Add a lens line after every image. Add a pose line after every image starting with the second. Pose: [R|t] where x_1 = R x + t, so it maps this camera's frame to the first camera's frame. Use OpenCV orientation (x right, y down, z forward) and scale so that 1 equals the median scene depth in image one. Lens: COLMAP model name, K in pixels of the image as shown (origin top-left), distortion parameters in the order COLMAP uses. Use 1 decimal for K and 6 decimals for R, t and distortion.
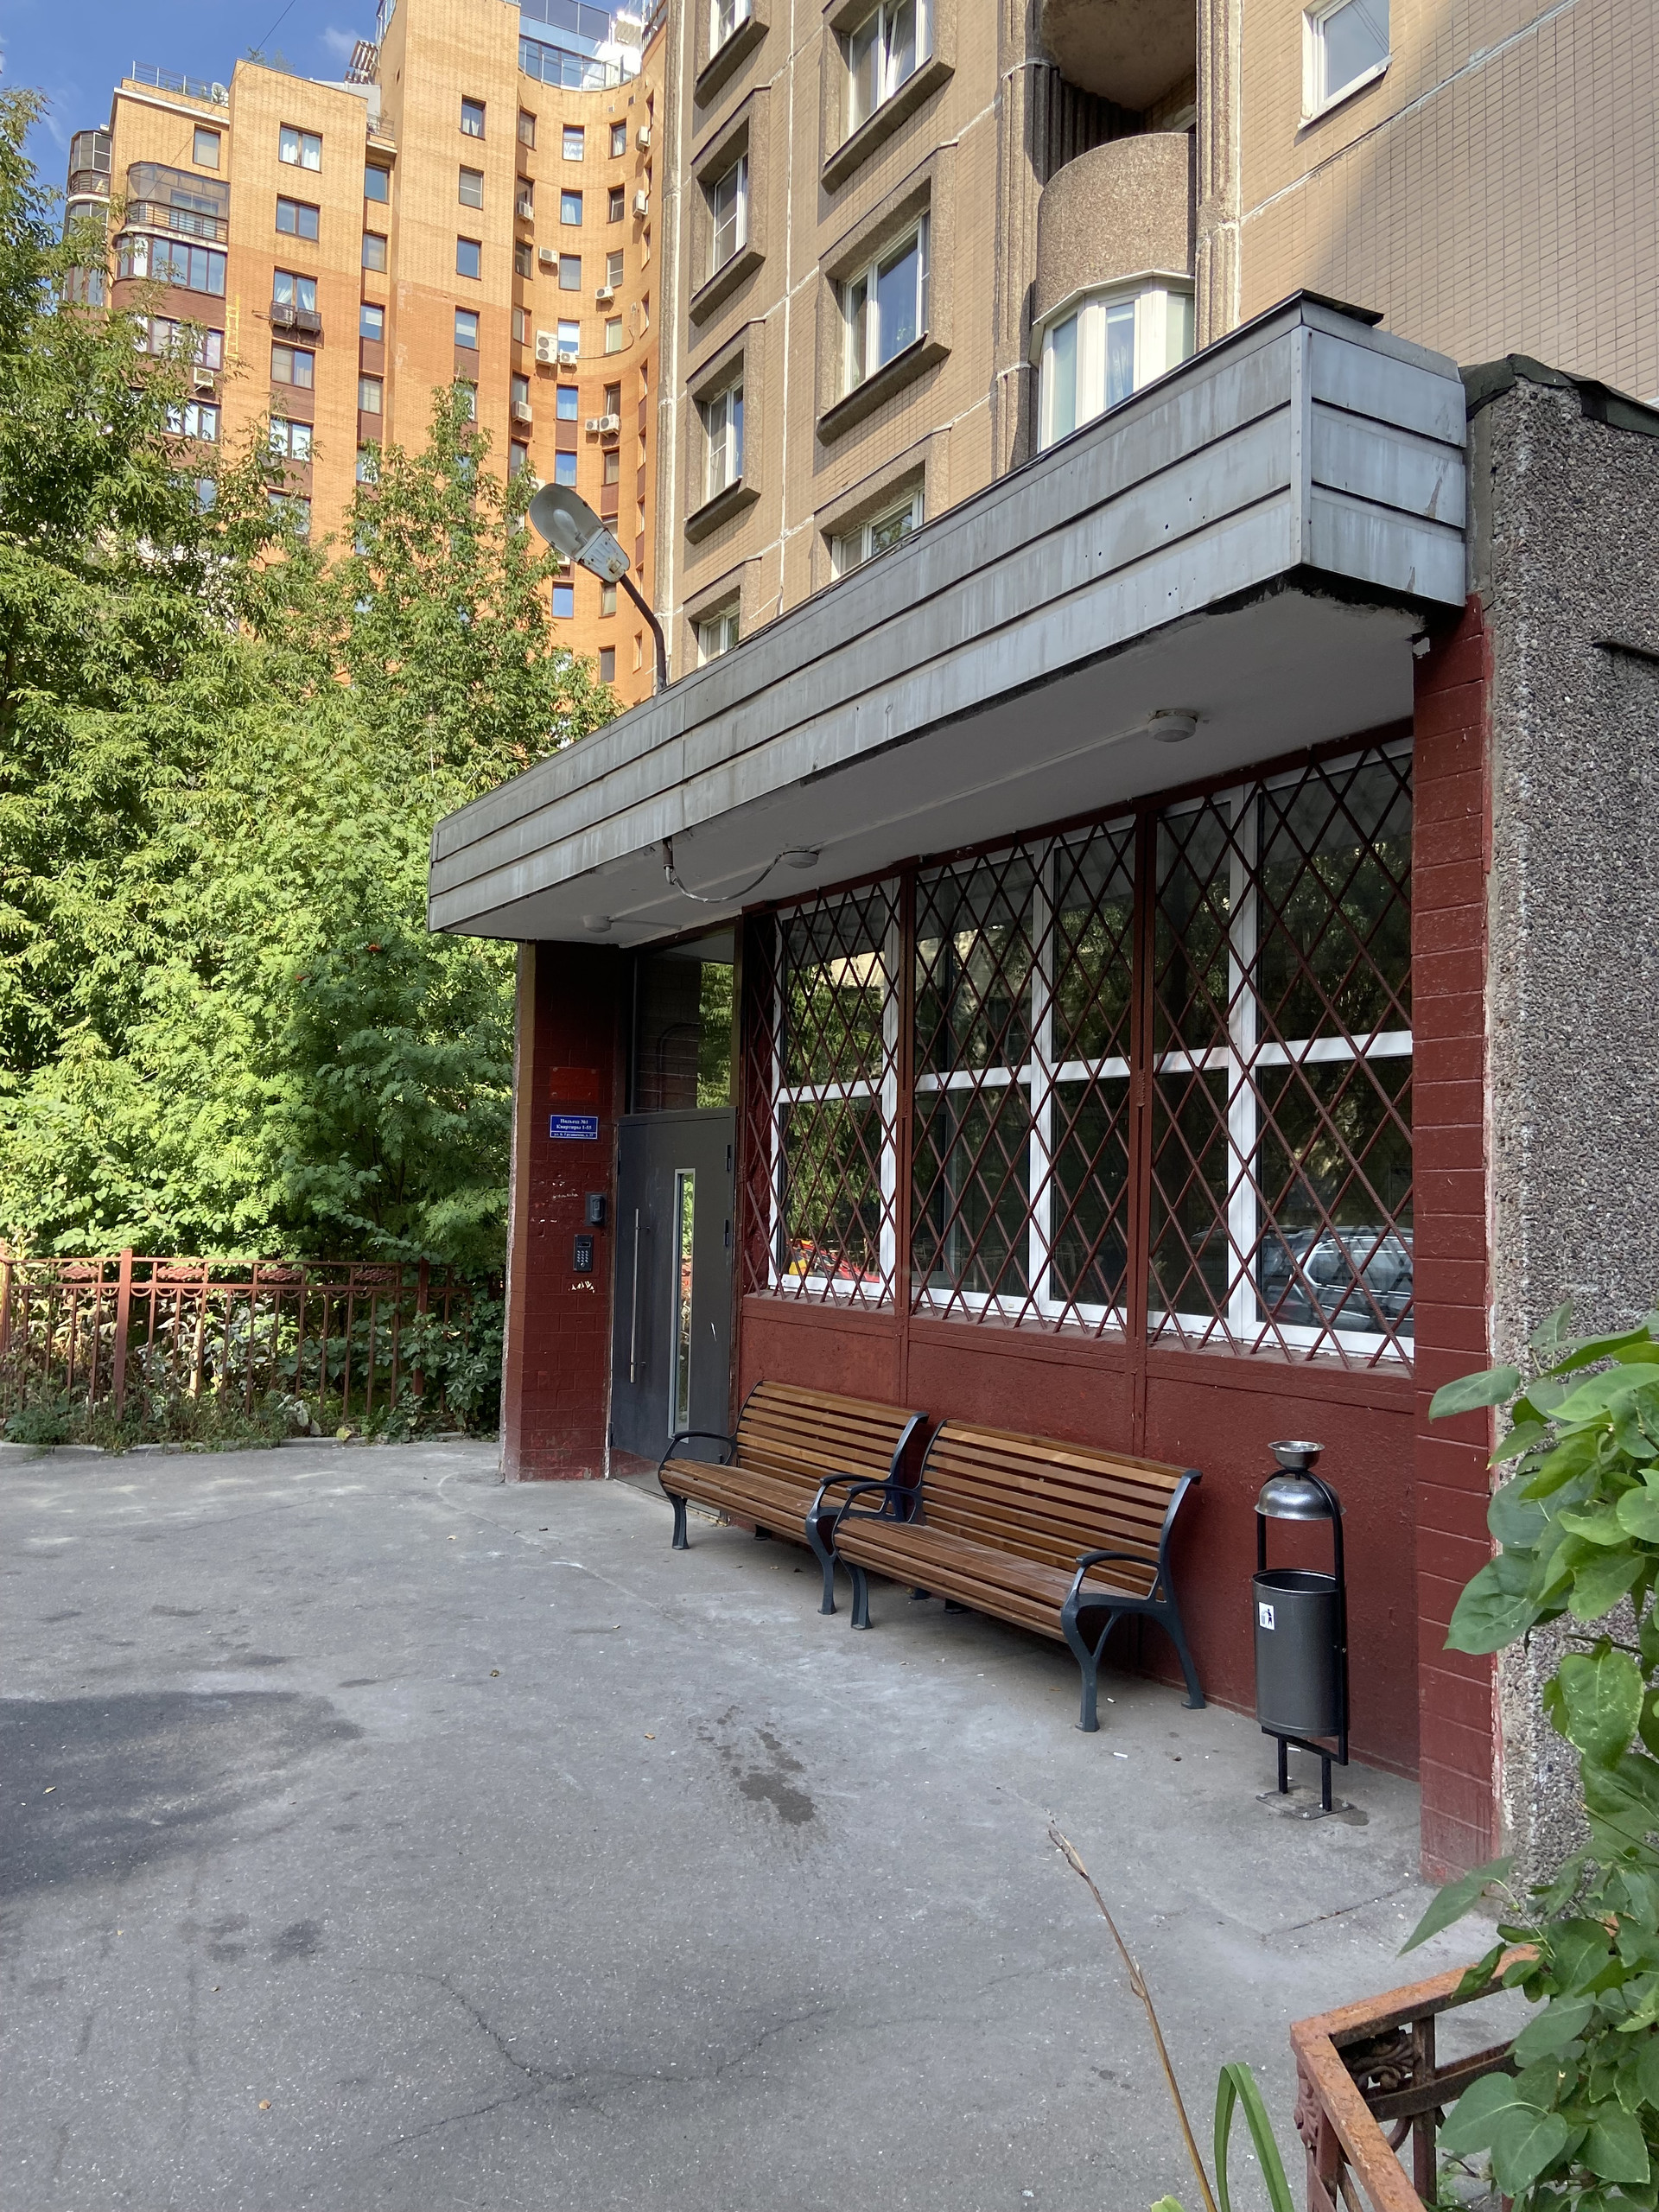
lens RADIAL K [[1700.2, 0, 824.8], [0, 1700.2, 1124.6], [0, 0, 1]] dist [0.023473, -0.048040]
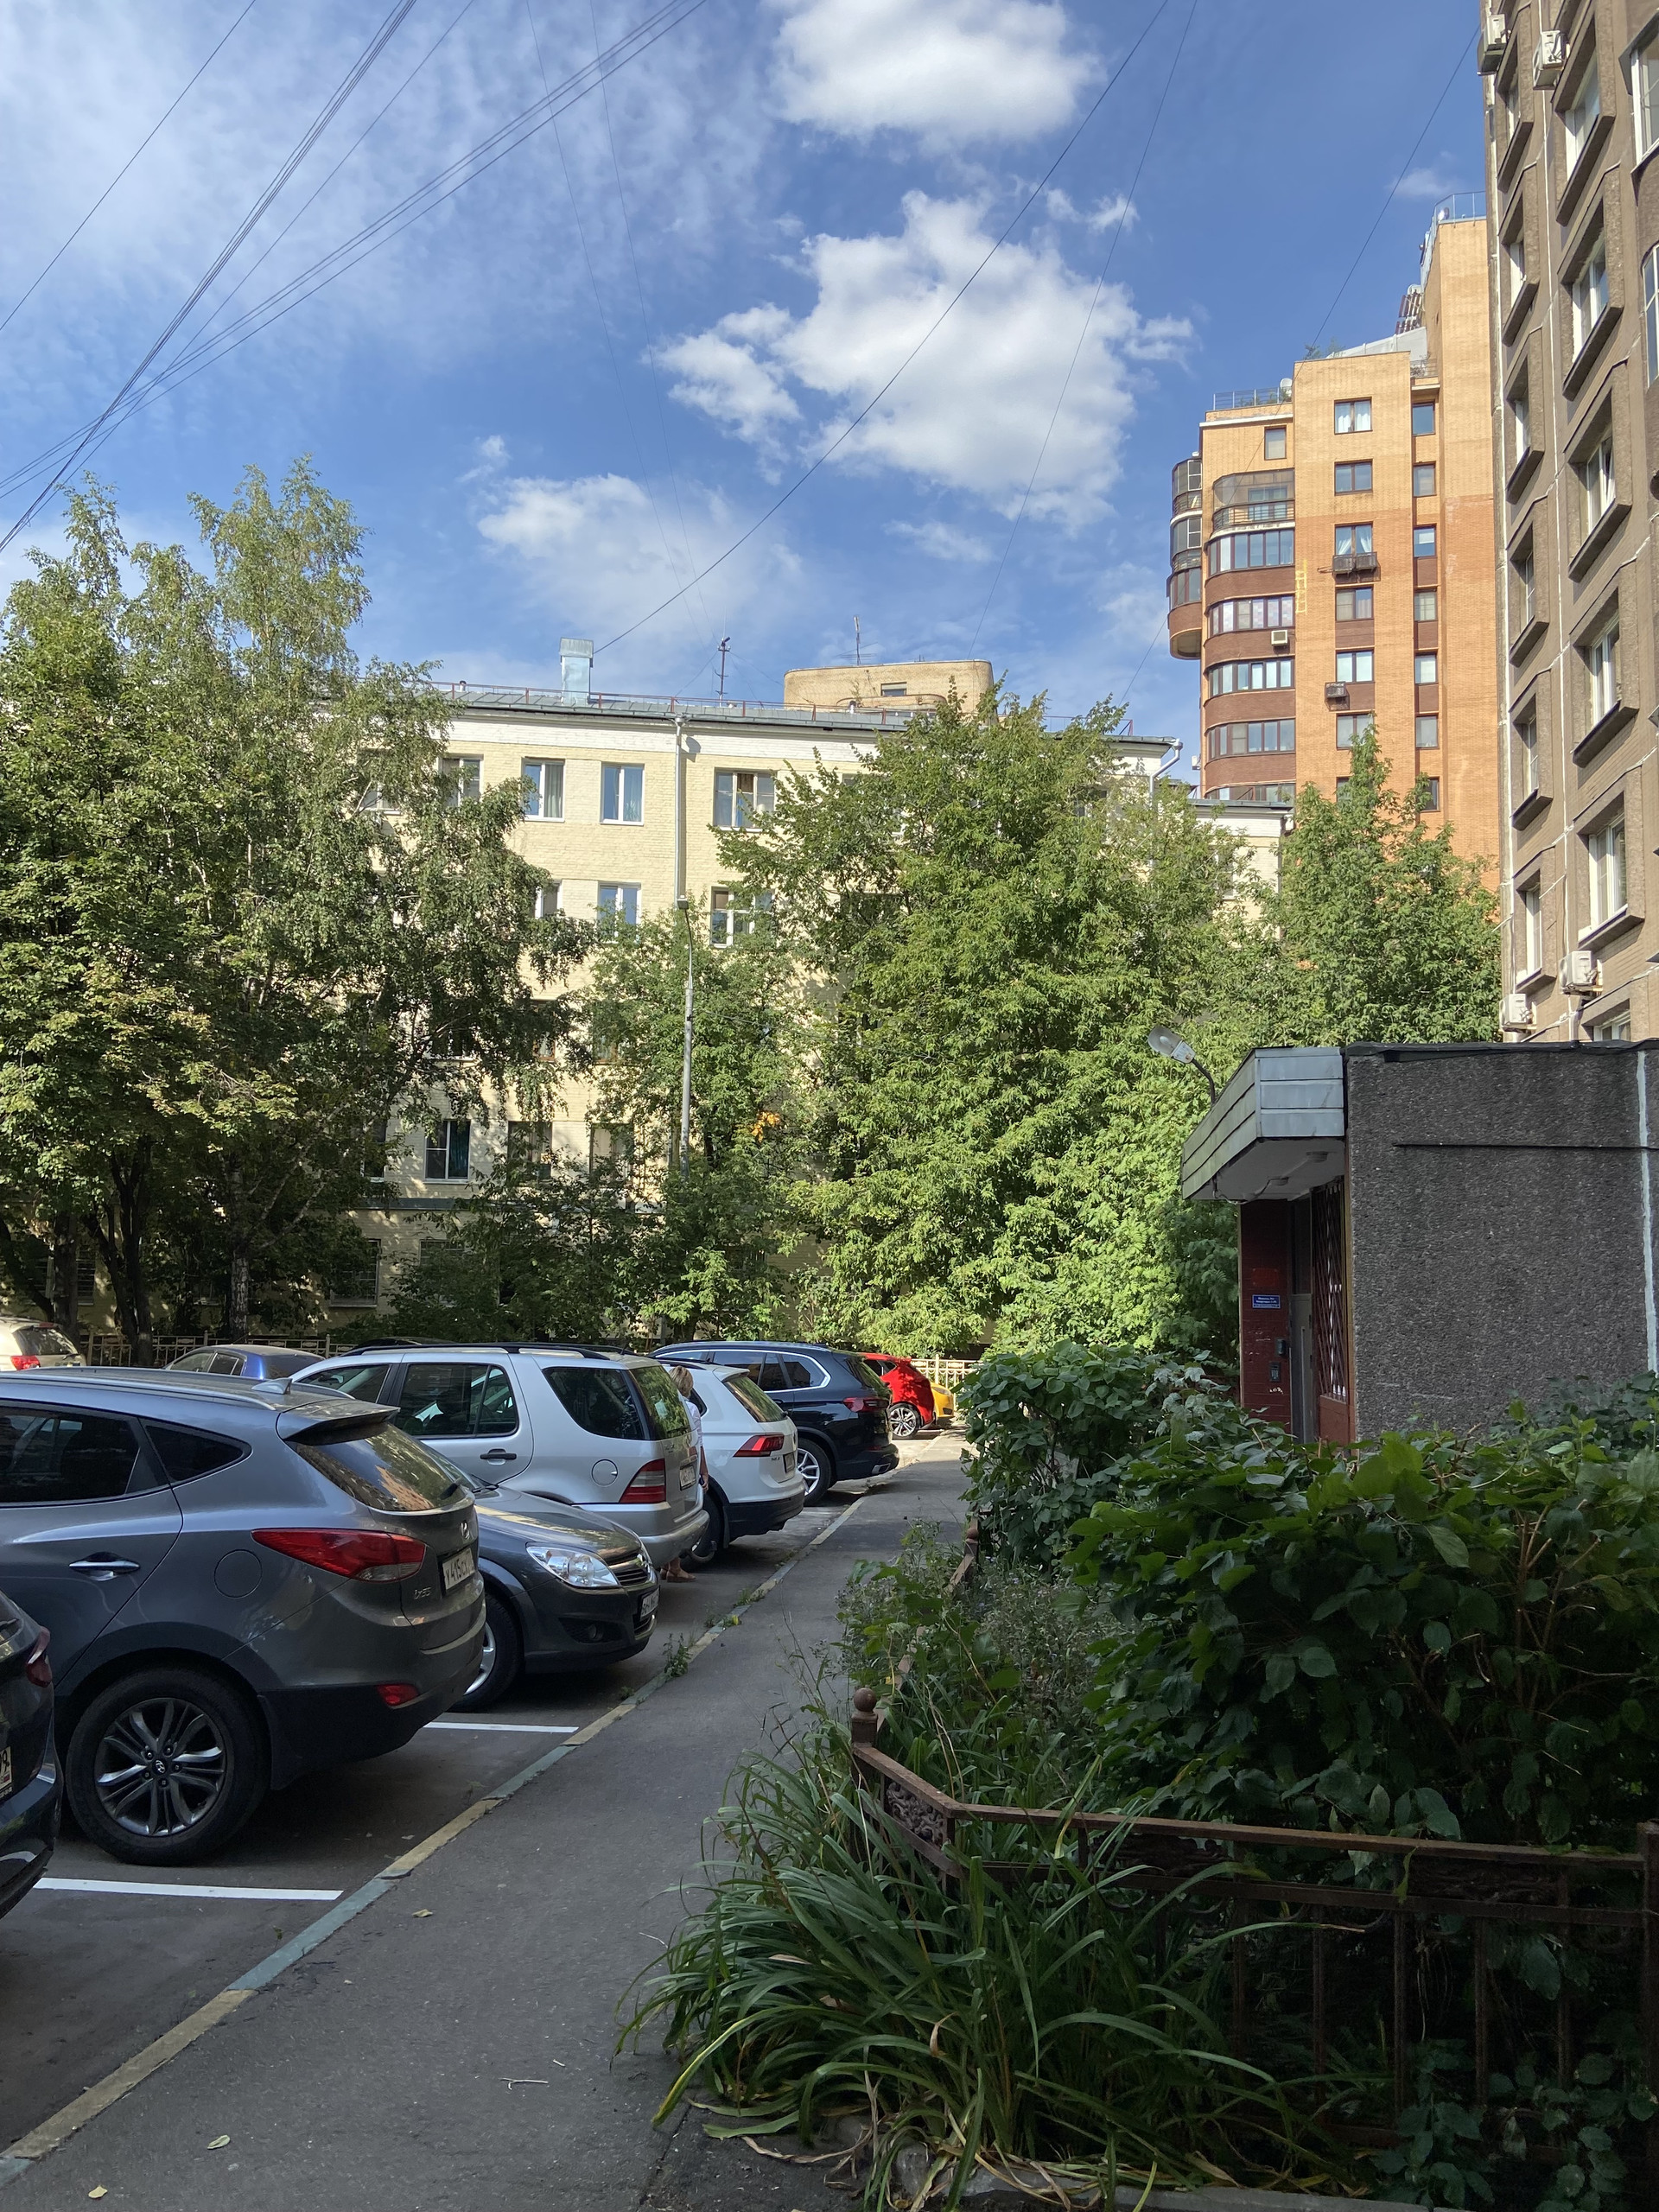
lens RADIAL K [[1700.2, 0, 834.8], [0, 1700.2, 1111.7], [0, 0, 1]] dist [0.023473, -0.048040]
pose [[0.783083, -0.077756, -0.617038, 0.103905], [0.032083, 0.995883, -0.084780, -0.009778], [0.621090, 0.046593, 0.782353, -0.121583]]
